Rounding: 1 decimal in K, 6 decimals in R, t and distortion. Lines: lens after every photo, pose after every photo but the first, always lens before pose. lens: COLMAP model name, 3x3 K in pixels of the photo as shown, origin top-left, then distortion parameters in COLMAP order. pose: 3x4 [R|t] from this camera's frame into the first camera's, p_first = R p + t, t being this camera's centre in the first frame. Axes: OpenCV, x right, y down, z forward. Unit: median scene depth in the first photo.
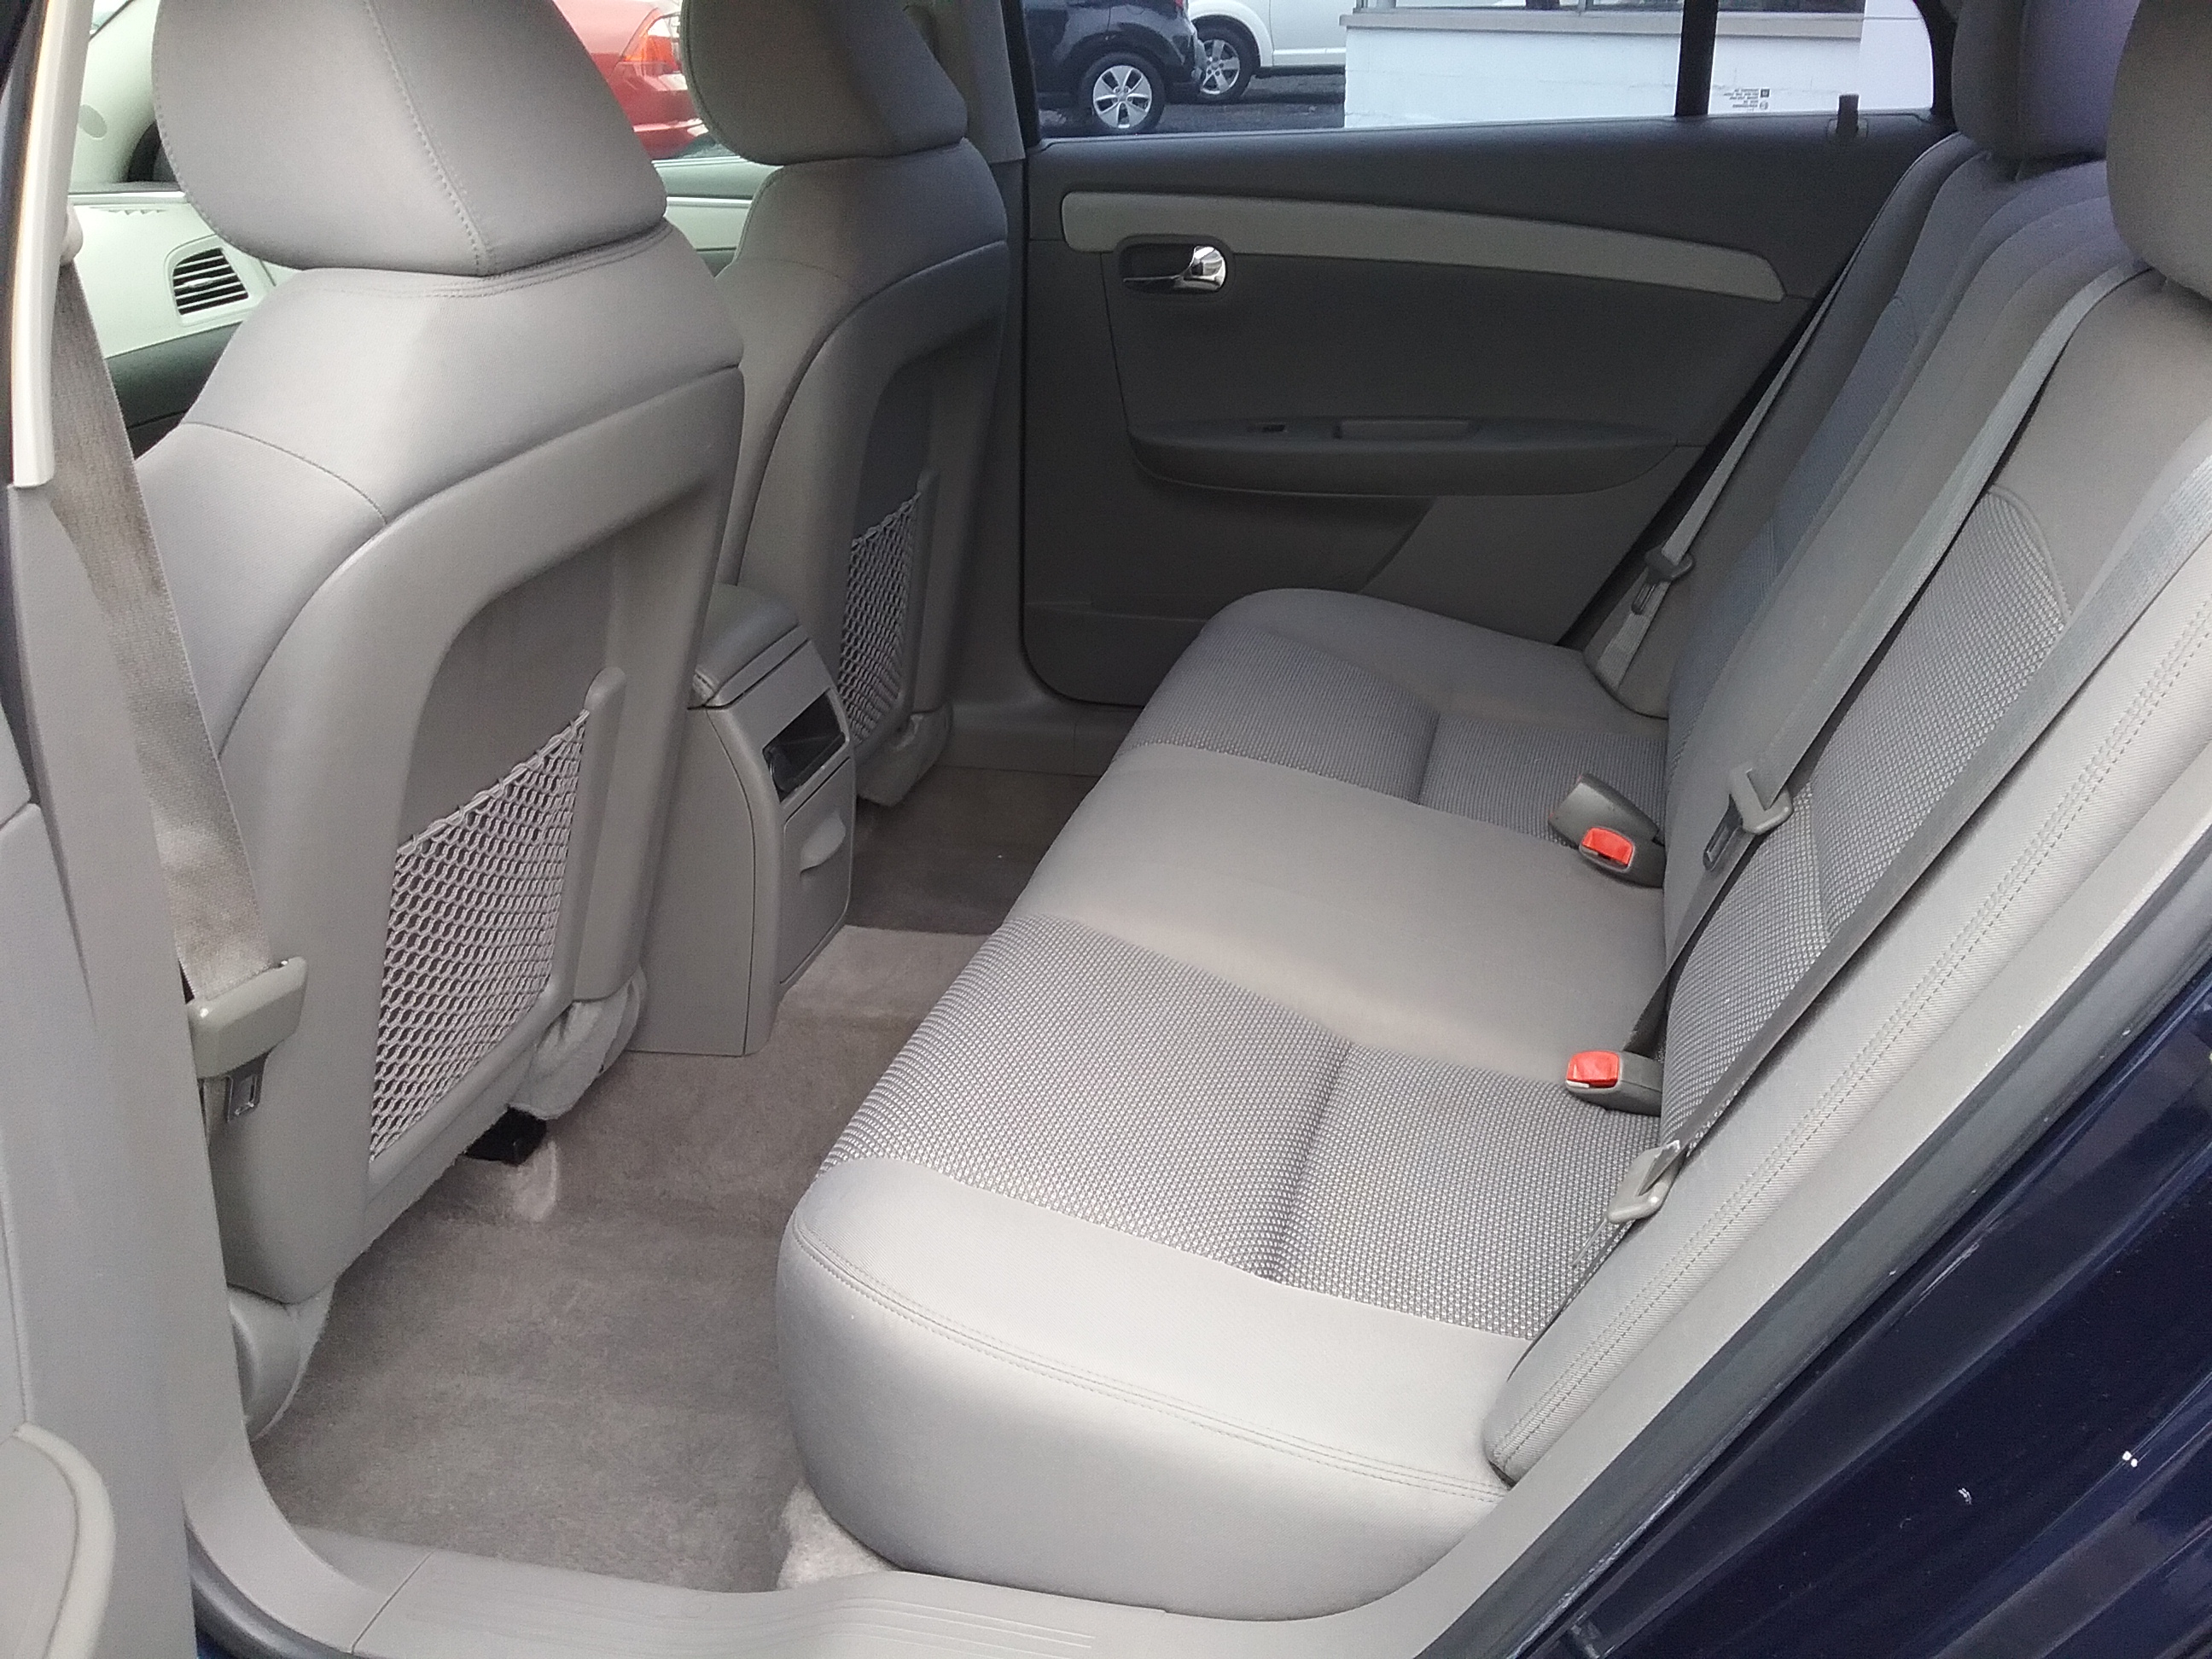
lens RADIAL K [[2035.4, 0, 1160.0], [0, 2035.4, 826.3], [0, 0, 1]] dist [0.071178, -0.150416]
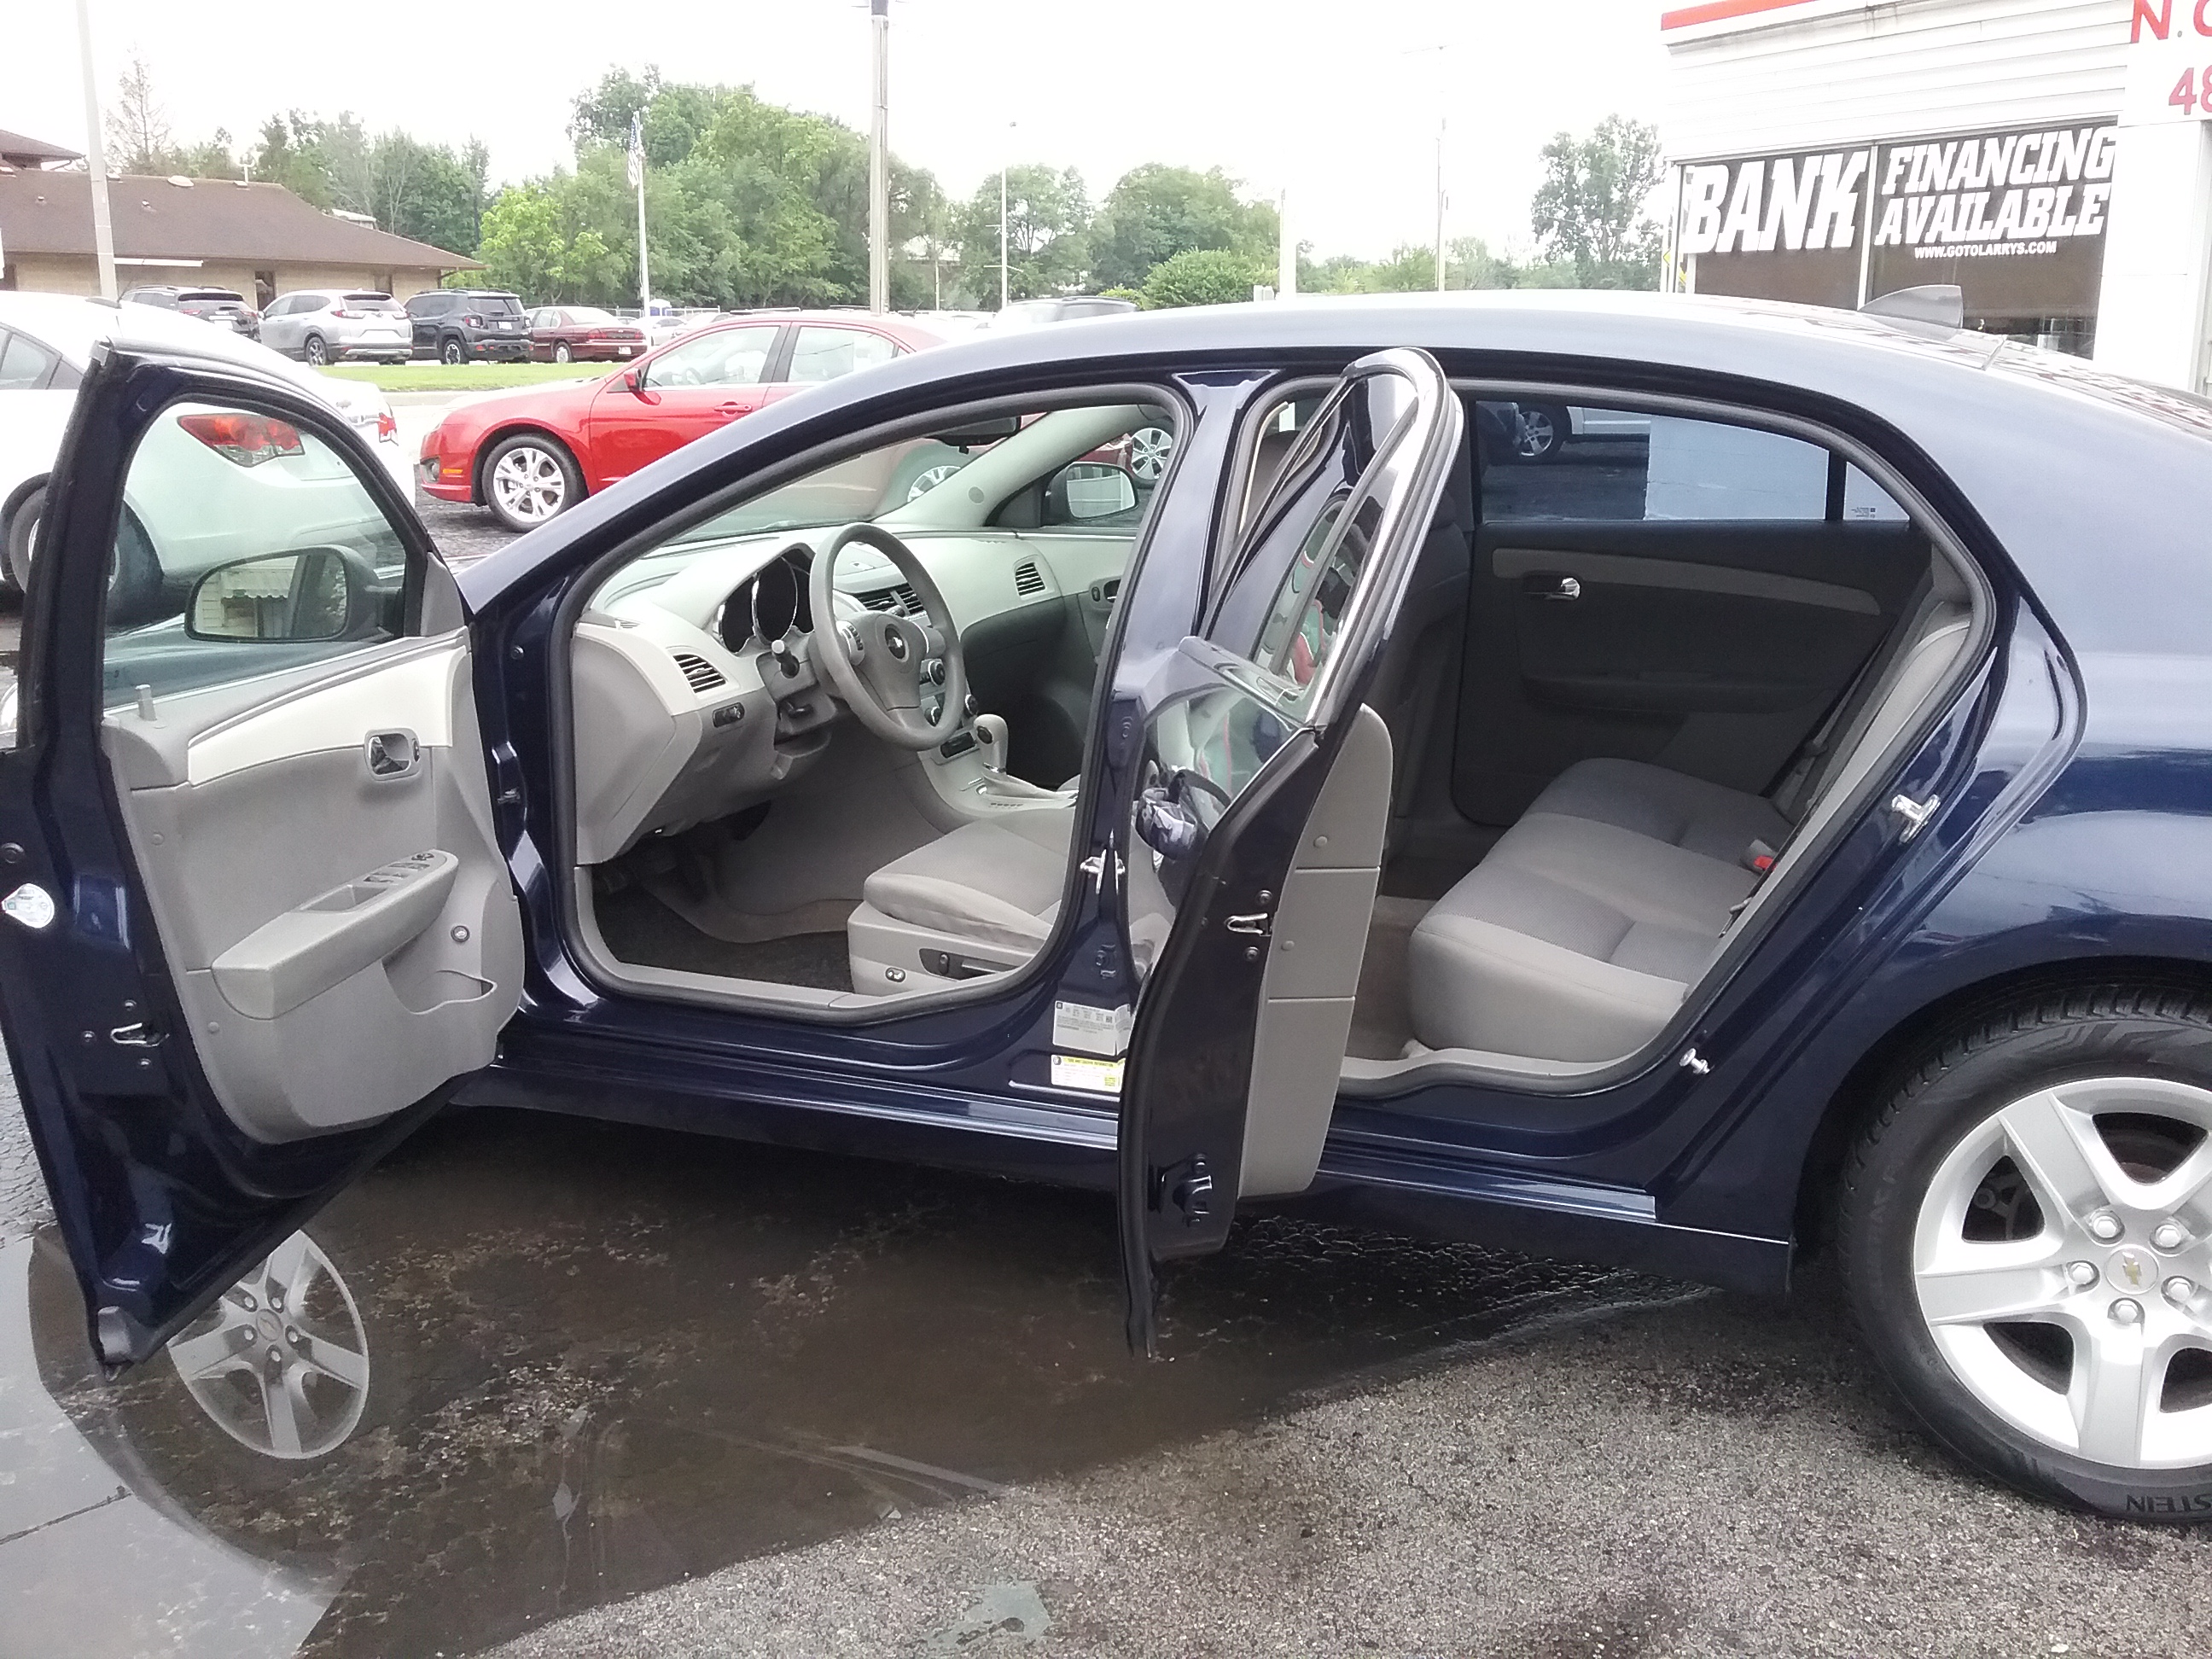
lens RADIAL K [[2035.4, 0, 1160.0], [0, 2035.4, 826.3], [0, 0, 1]] dist [0.071178, -0.150416]
pose [[0.989135, 0.051299, -0.137768, -0.050601], [-0.072160, 0.985899, -0.150981, 0.161430], [0.128080, 0.159283, 0.978889, -0.543254]]
